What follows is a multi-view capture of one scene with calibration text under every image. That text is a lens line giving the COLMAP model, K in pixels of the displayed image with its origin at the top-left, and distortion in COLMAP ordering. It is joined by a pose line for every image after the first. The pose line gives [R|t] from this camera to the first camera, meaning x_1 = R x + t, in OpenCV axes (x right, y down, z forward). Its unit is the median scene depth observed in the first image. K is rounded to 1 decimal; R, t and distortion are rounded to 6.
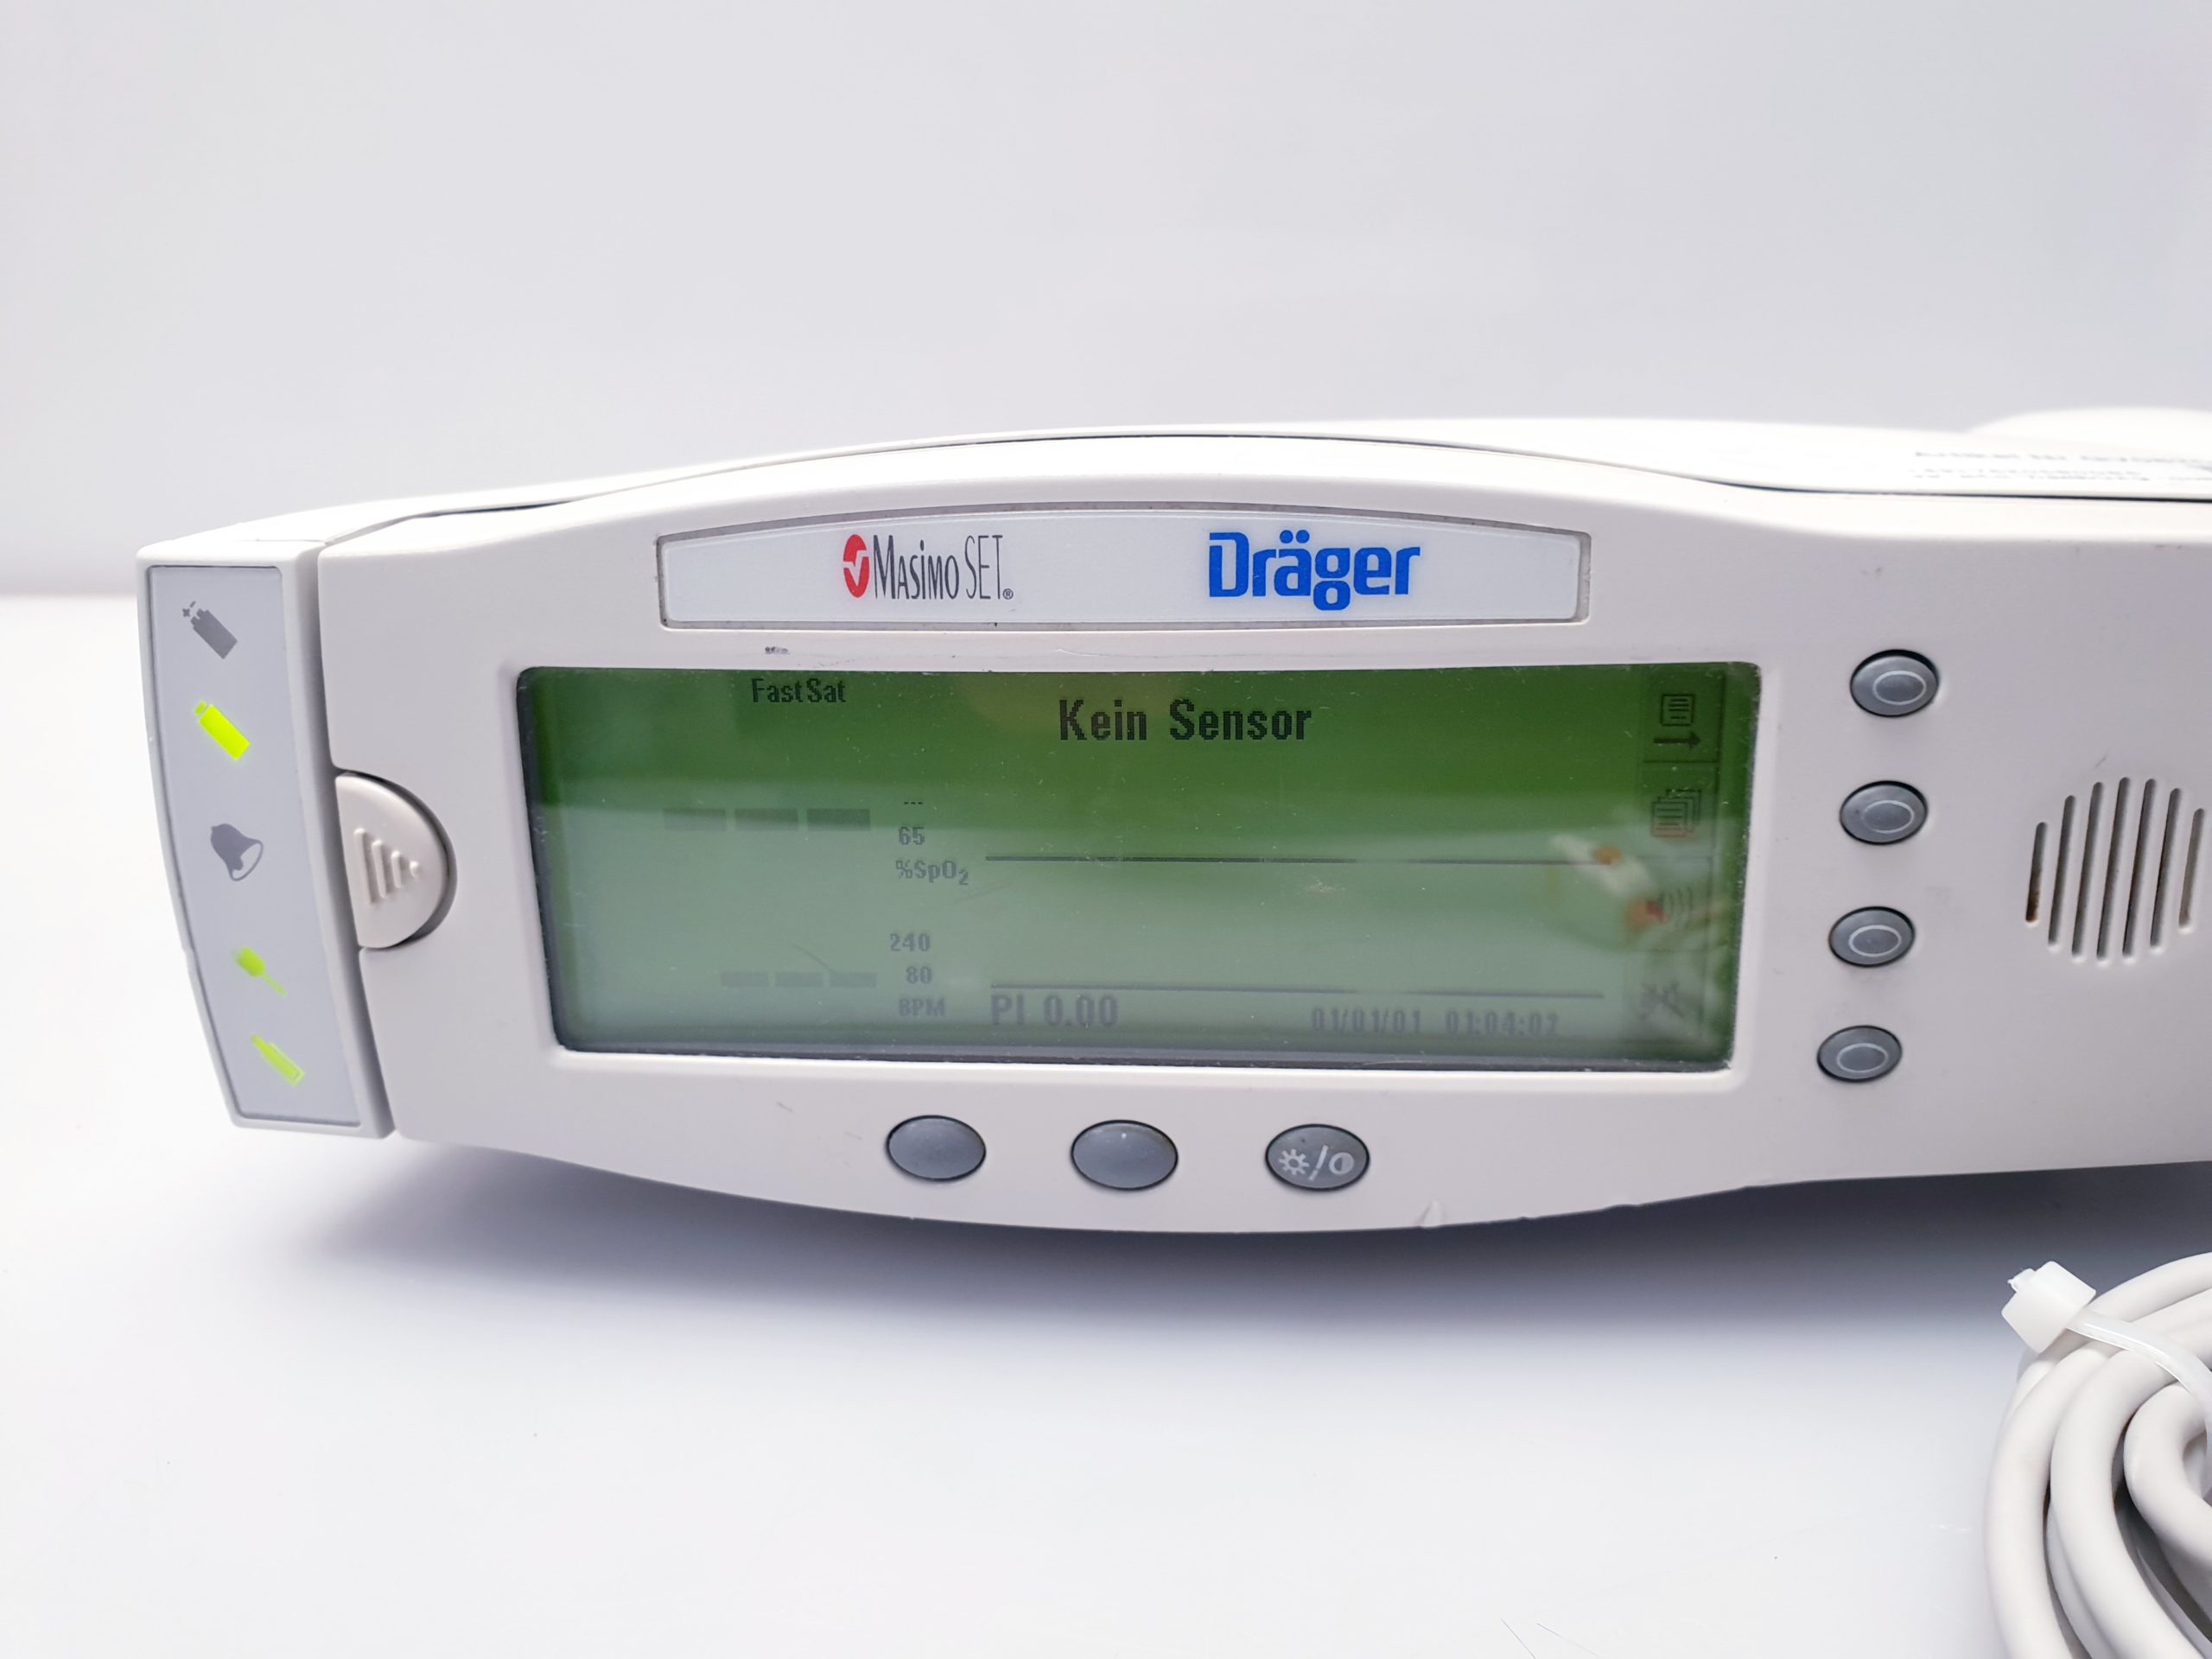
lens RADIAL K [[1726.2, 0, 1120.7], [0, 1726.2, 825.7], [0, 0, 1]] dist [0.166067, -0.427823]
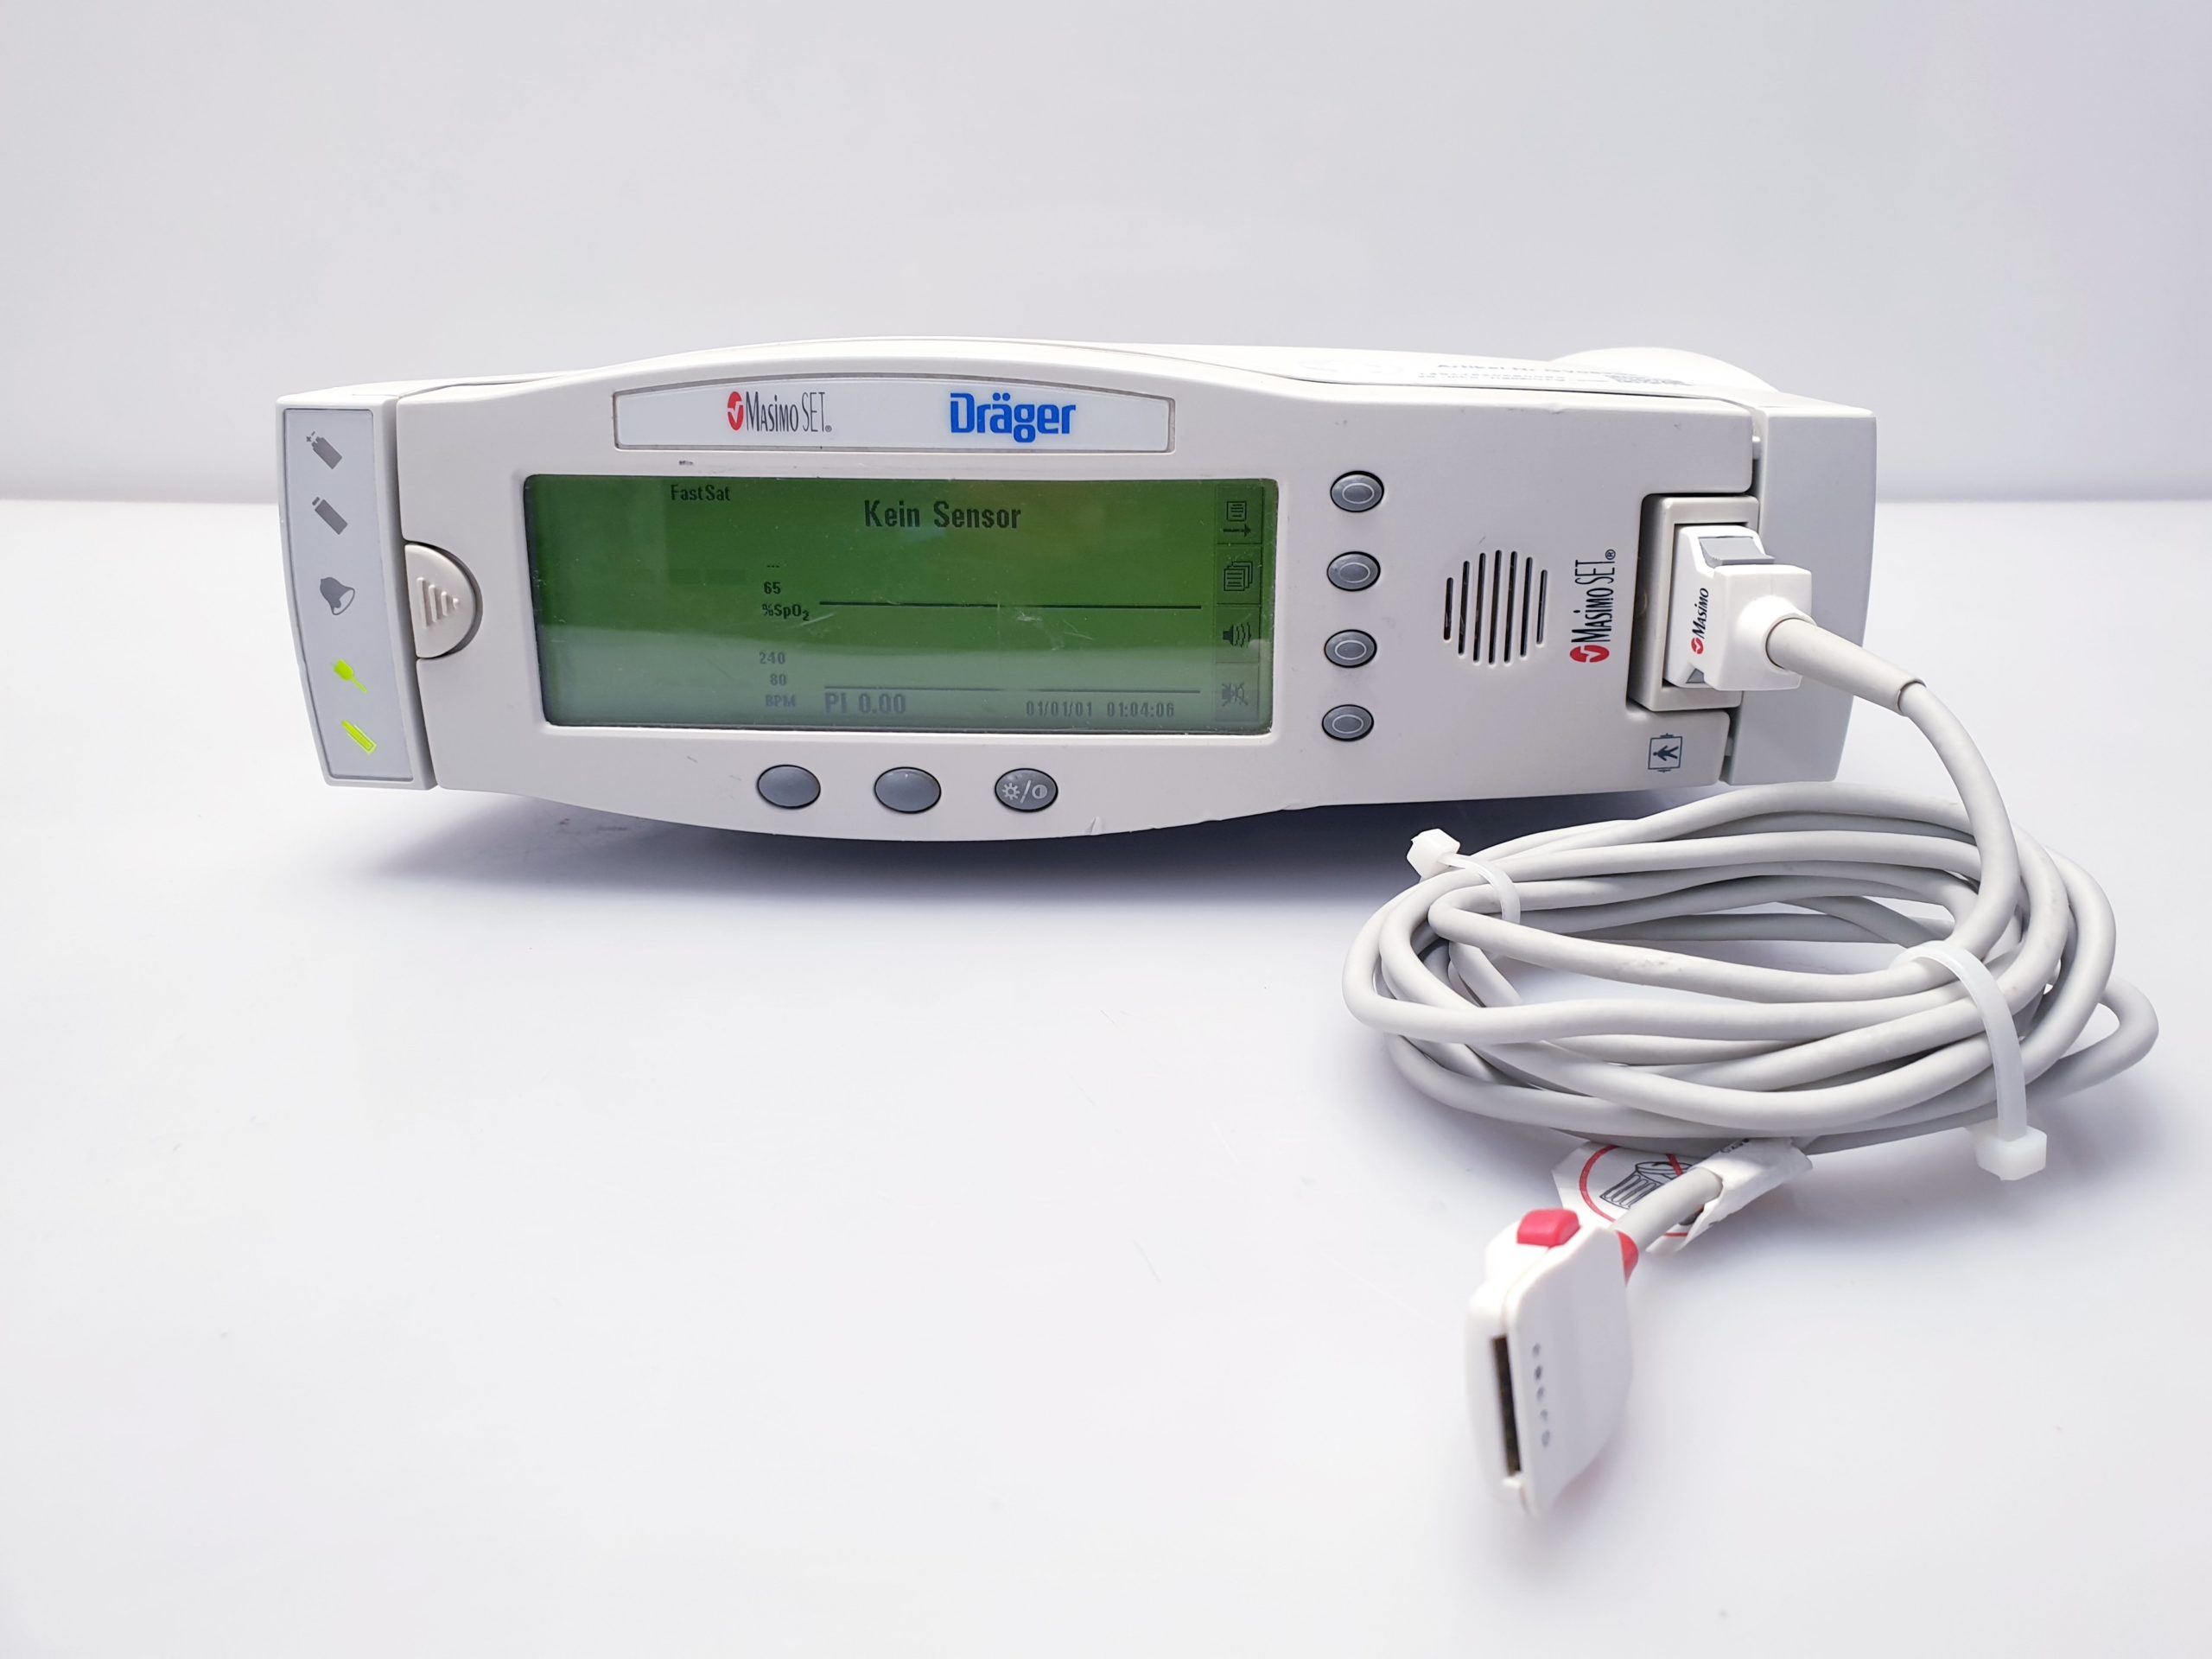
lens RADIAL K [[1726.2, 0, 1120.7], [0, 1726.2, 825.7], [0, 0, 1]] dist [0.166067, -0.427823]
pose [[0.999095, 0.007825, 0.041805, 0.143276], [-0.008453, 0.999854, 0.014878, 0.212247], [-0.041682, -0.015218, 0.999015, -0.659144]]
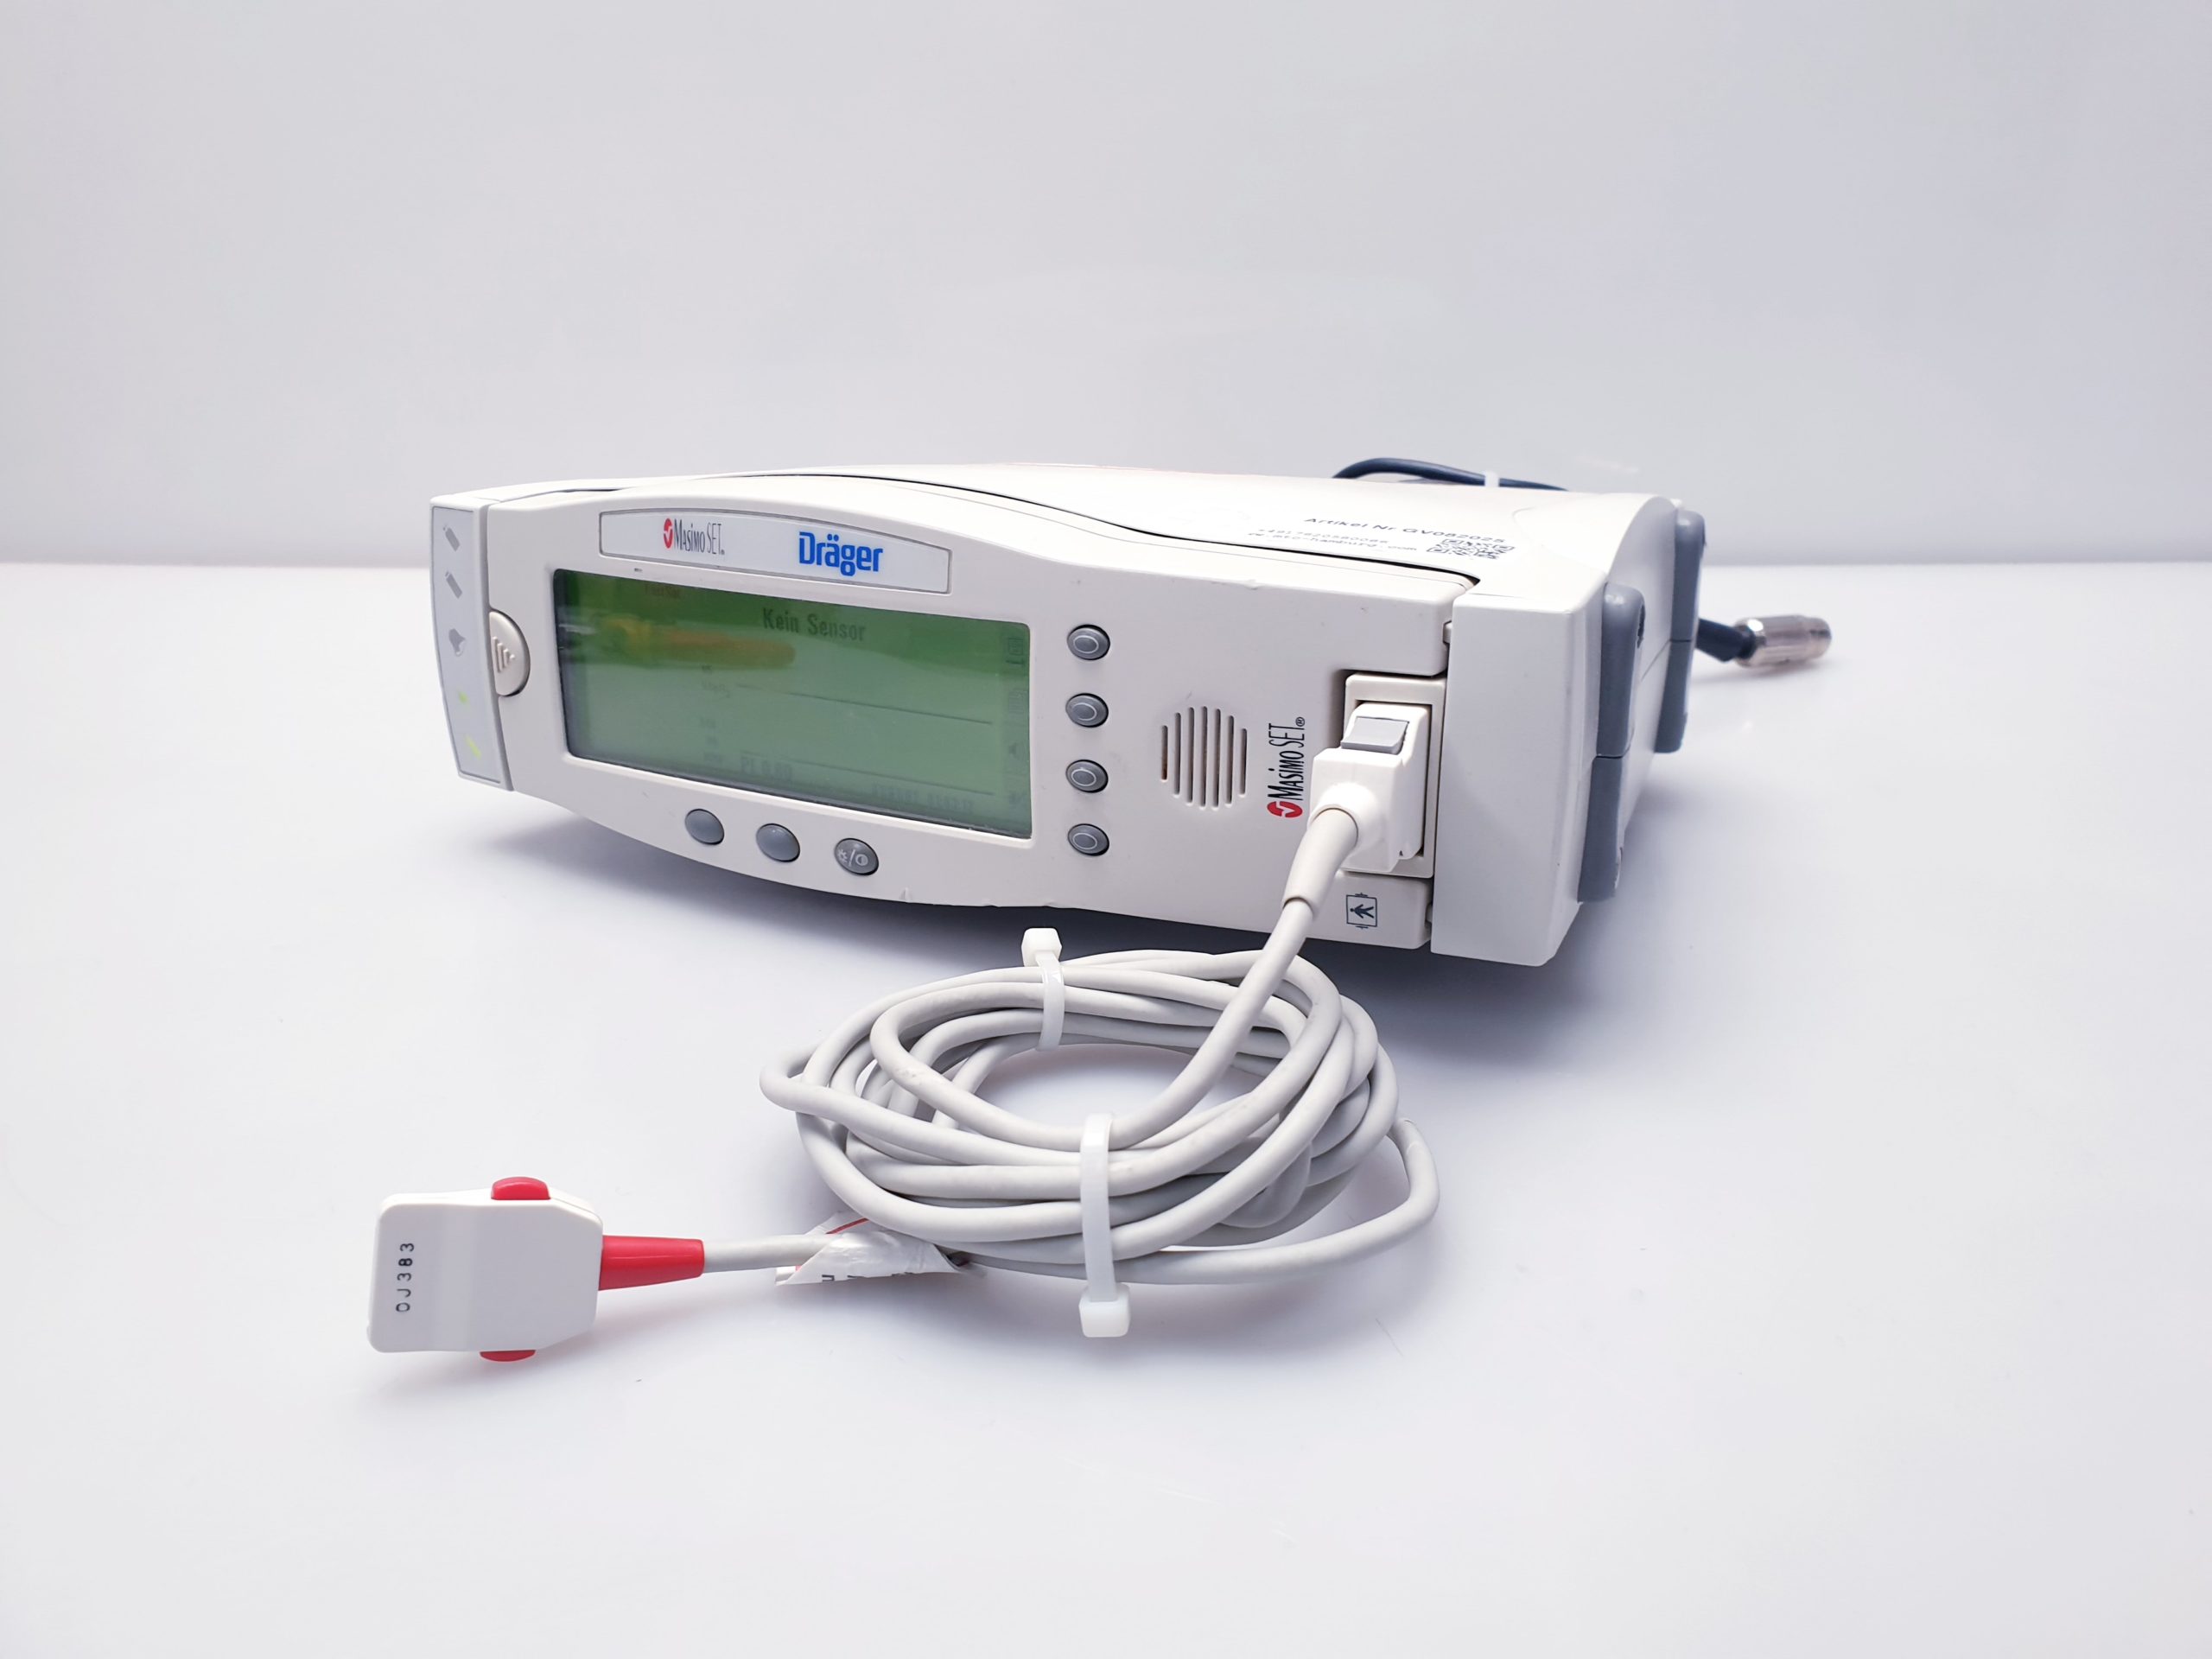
lens RADIAL K [[1726.2, 0, 1120.7], [0, 1726.2, 825.7], [0, 0, 1]] dist [0.166067, -0.427823]
pose [[0.911543, 0.147515, -0.383834, 1.202803], [-0.139141, 0.989026, 0.049663, 0.018937], [0.386948, 0.008137, 0.922066, -0.726163]]
